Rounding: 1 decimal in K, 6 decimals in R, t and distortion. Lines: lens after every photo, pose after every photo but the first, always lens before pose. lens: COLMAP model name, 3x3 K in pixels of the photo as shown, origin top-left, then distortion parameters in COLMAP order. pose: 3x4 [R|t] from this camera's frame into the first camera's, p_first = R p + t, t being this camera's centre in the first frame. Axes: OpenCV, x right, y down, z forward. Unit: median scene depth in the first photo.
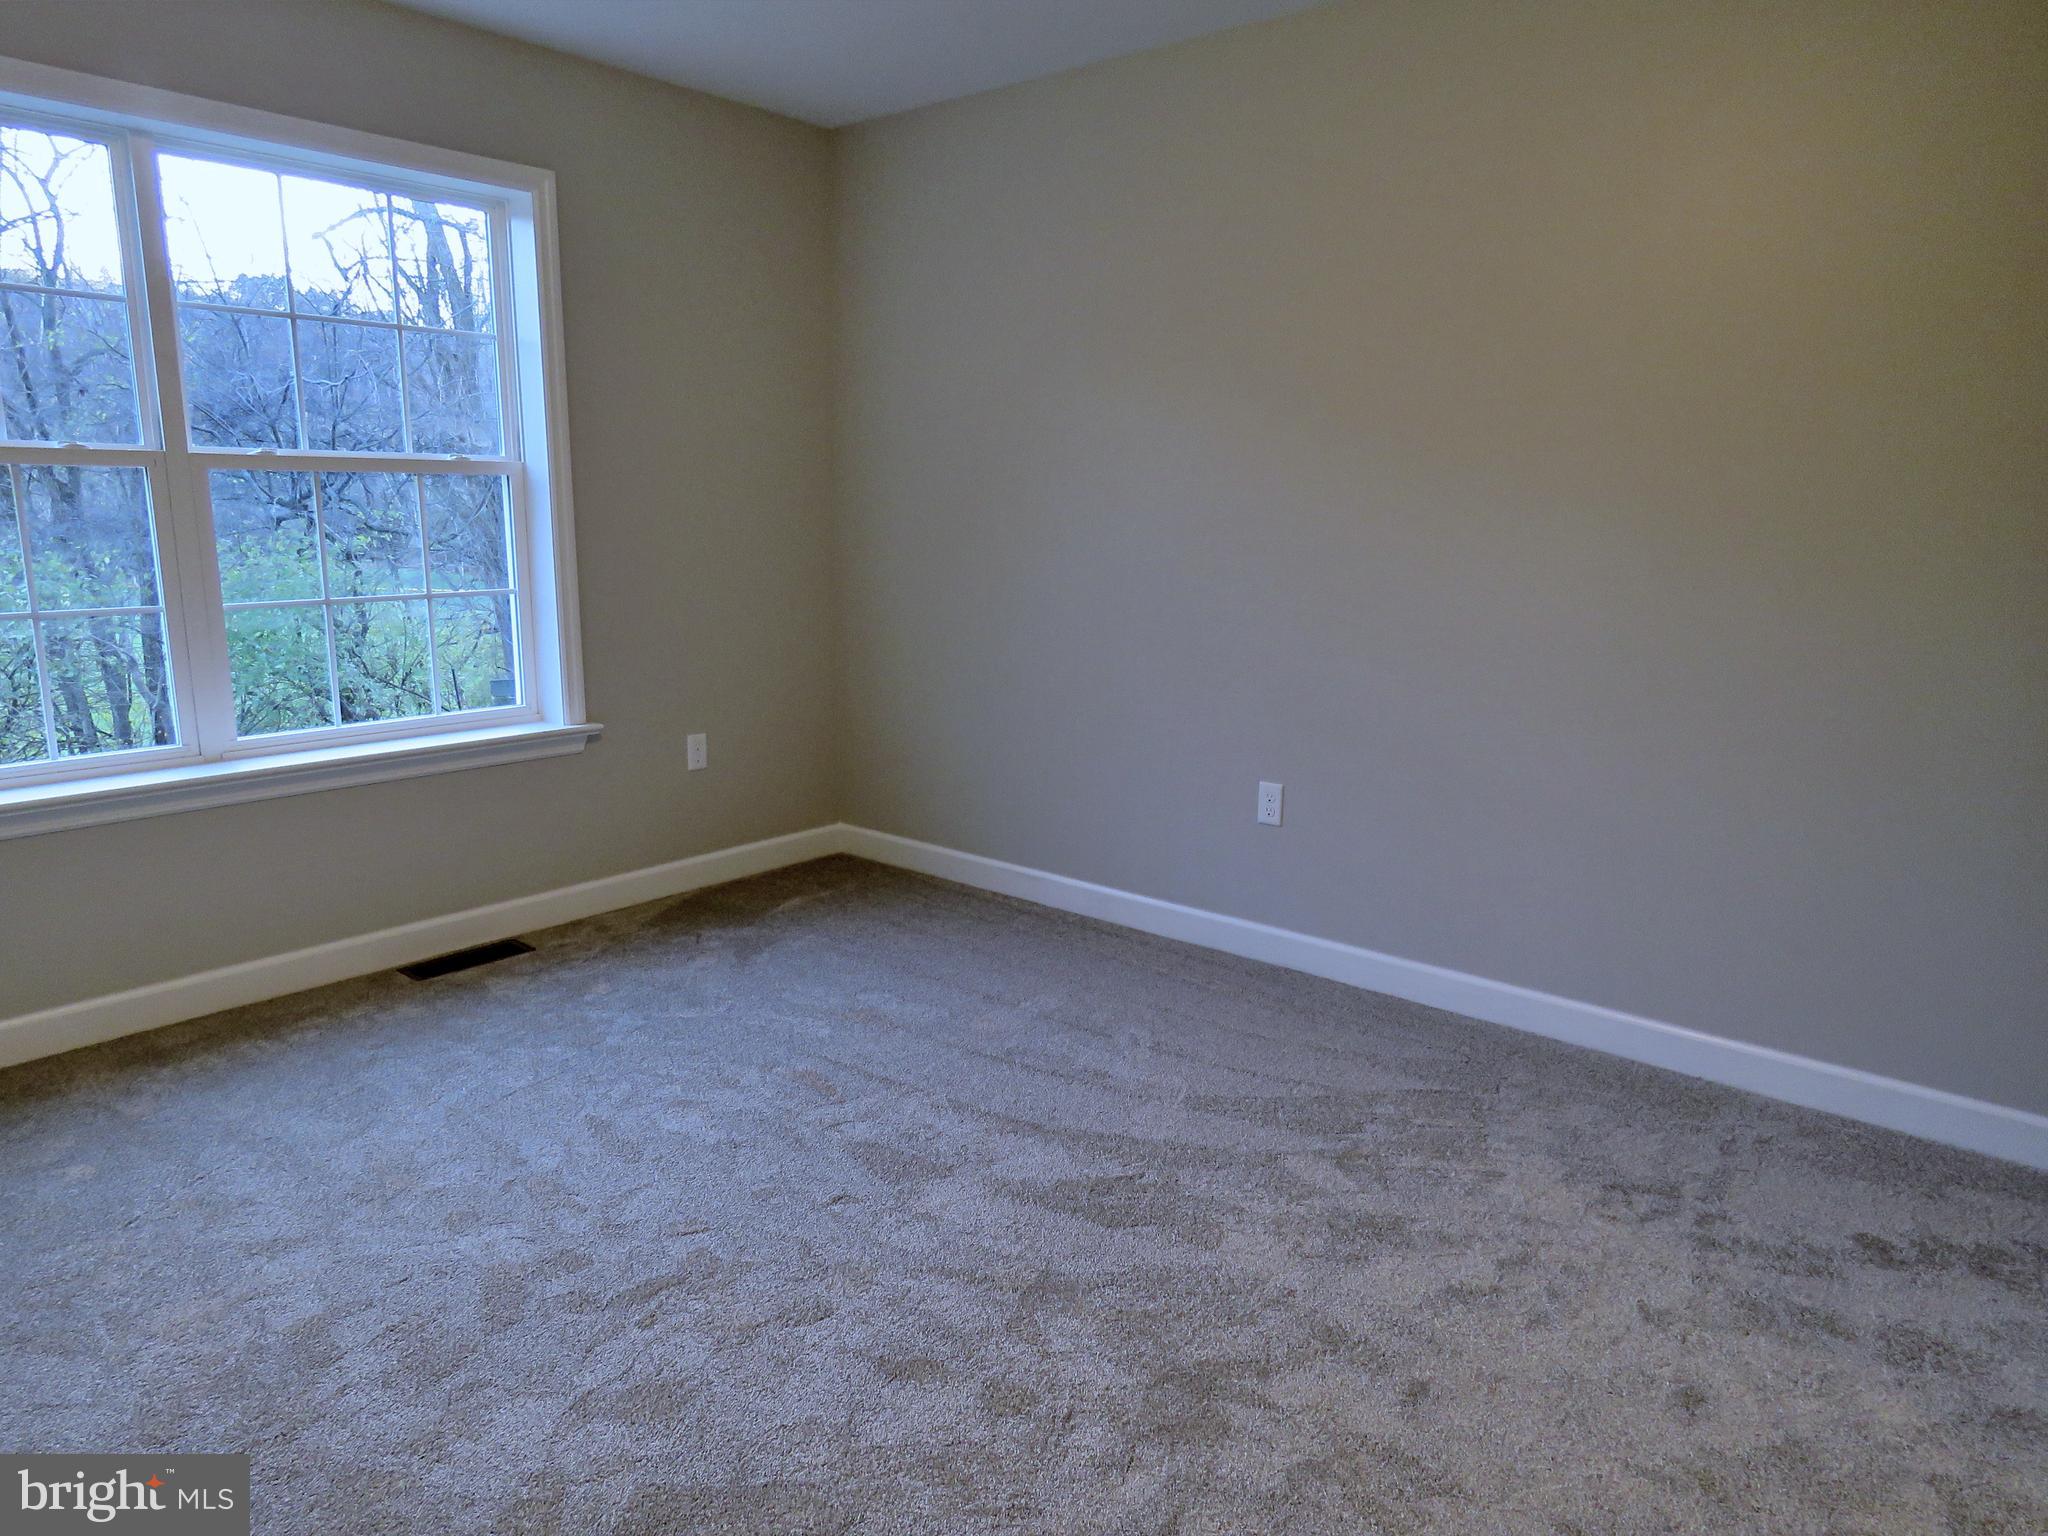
lens RADIAL K [[1318.1, 0, 1024.0], [0, 1318.1, 768.0], [0, 0, 1]] dist [-0.003288, -0.002396]
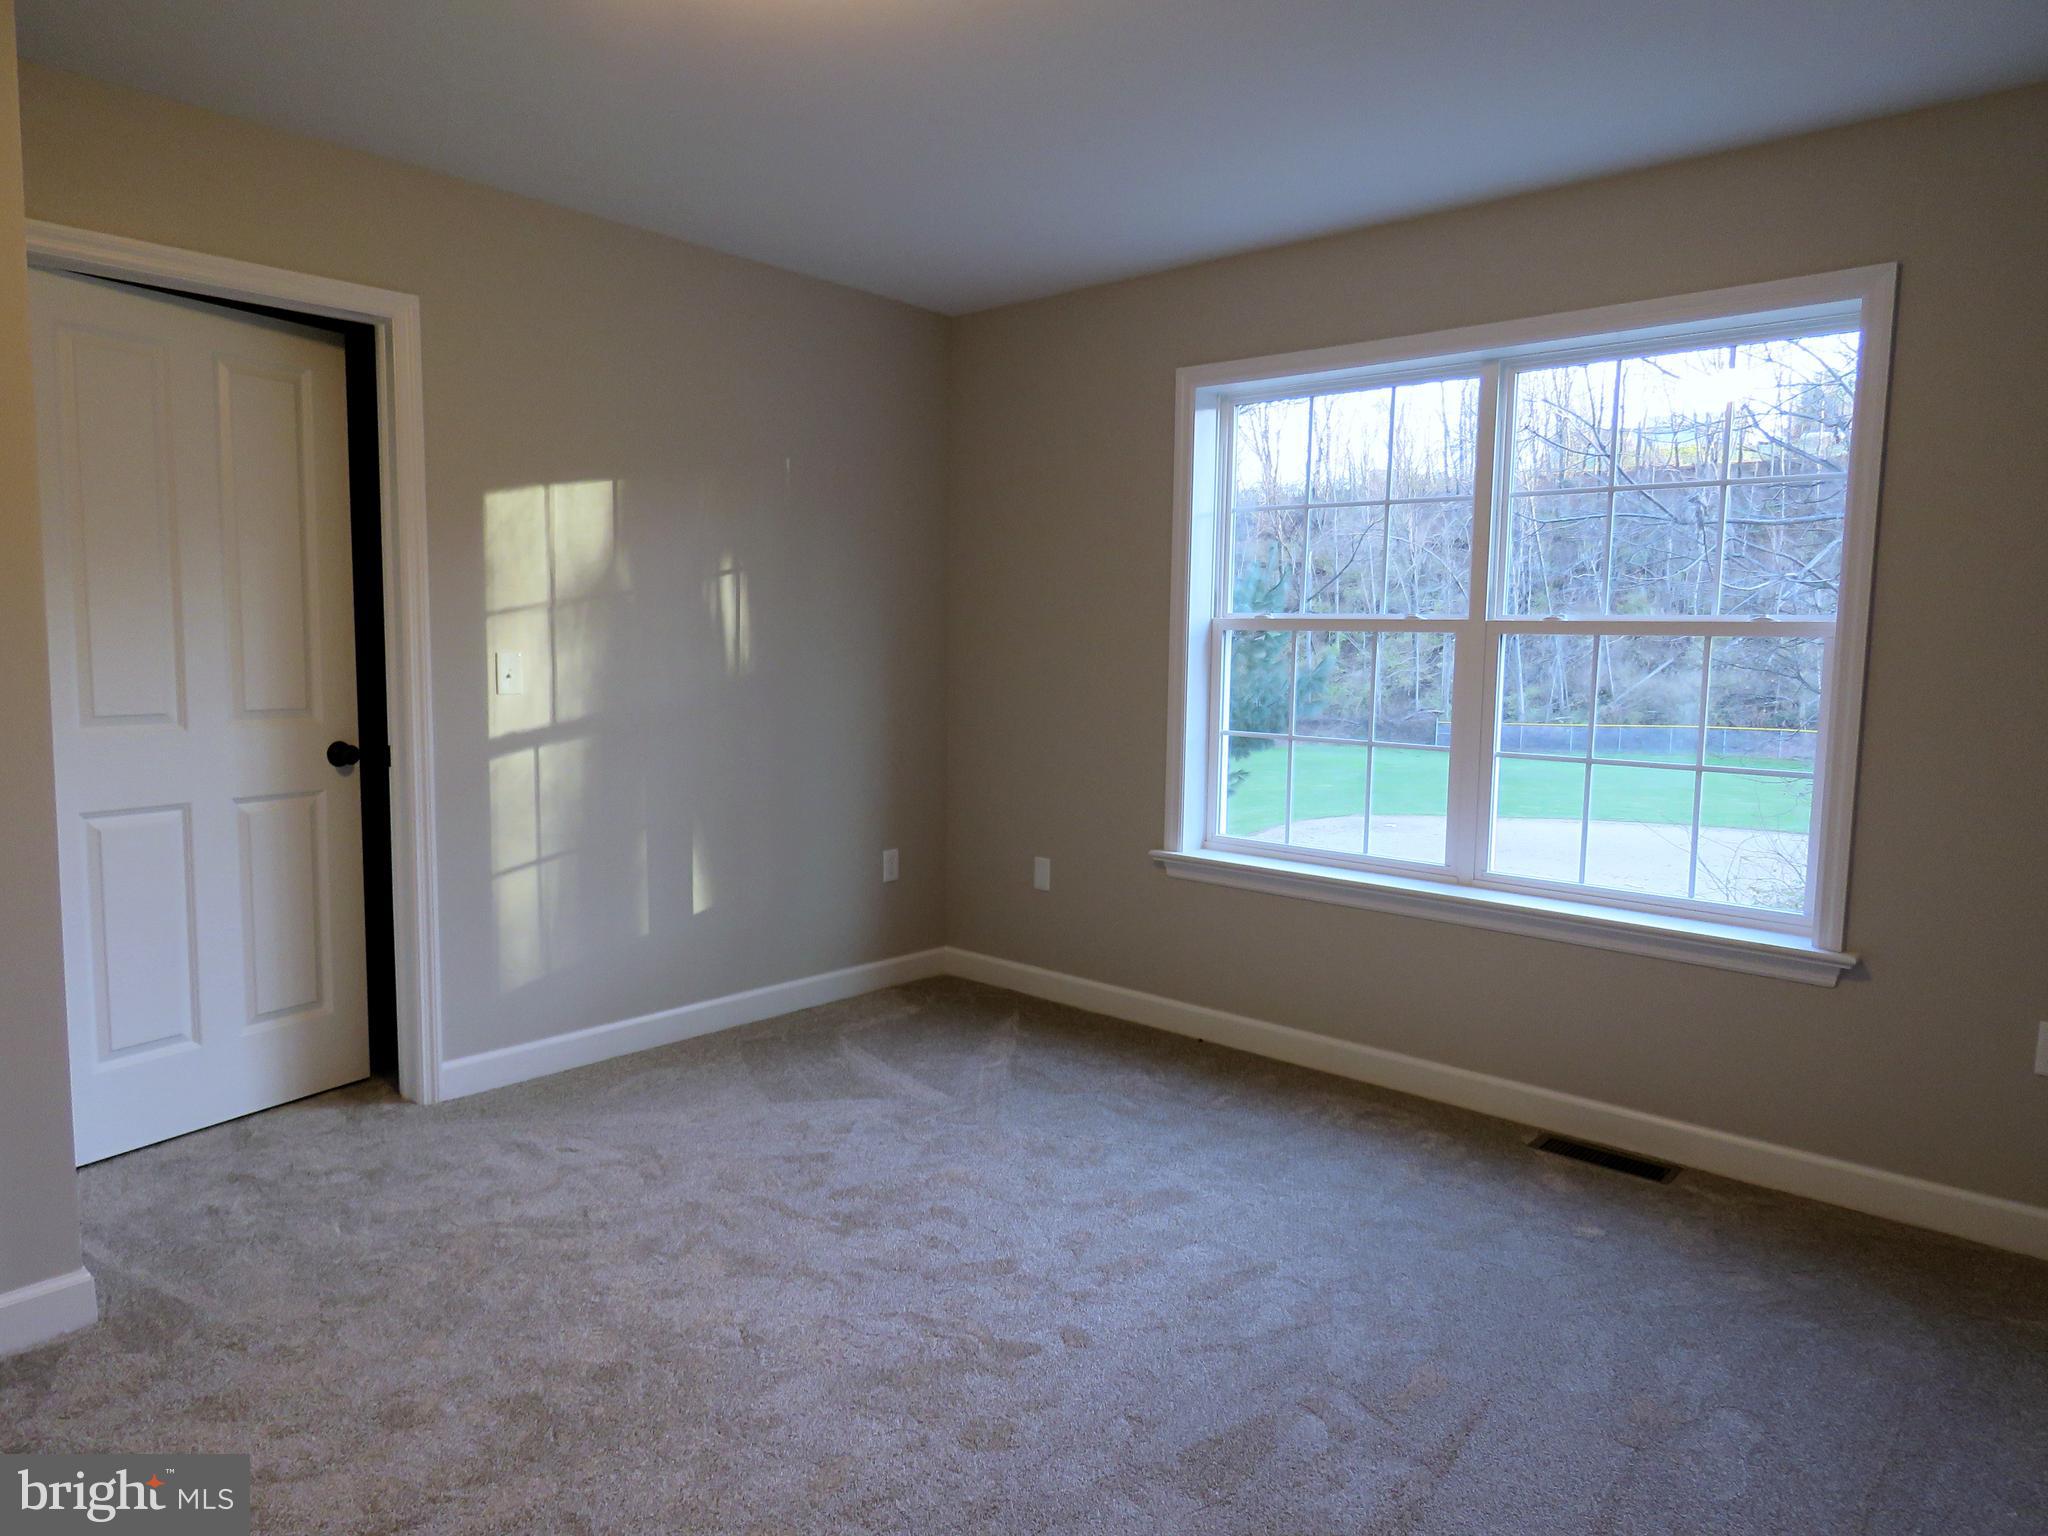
lens RADIAL K [[1318.1, 0, 1024.0], [0, 1318.1, 768.0], [0, 0, 1]] dist [-0.003288, -0.002396]
pose [[-0.034590, 0.085224, -0.995761, 0.495877], [-0.218232, 0.971669, 0.090743, -0.116584], [0.975284, 0.220446, -0.015011, 0.582265]]
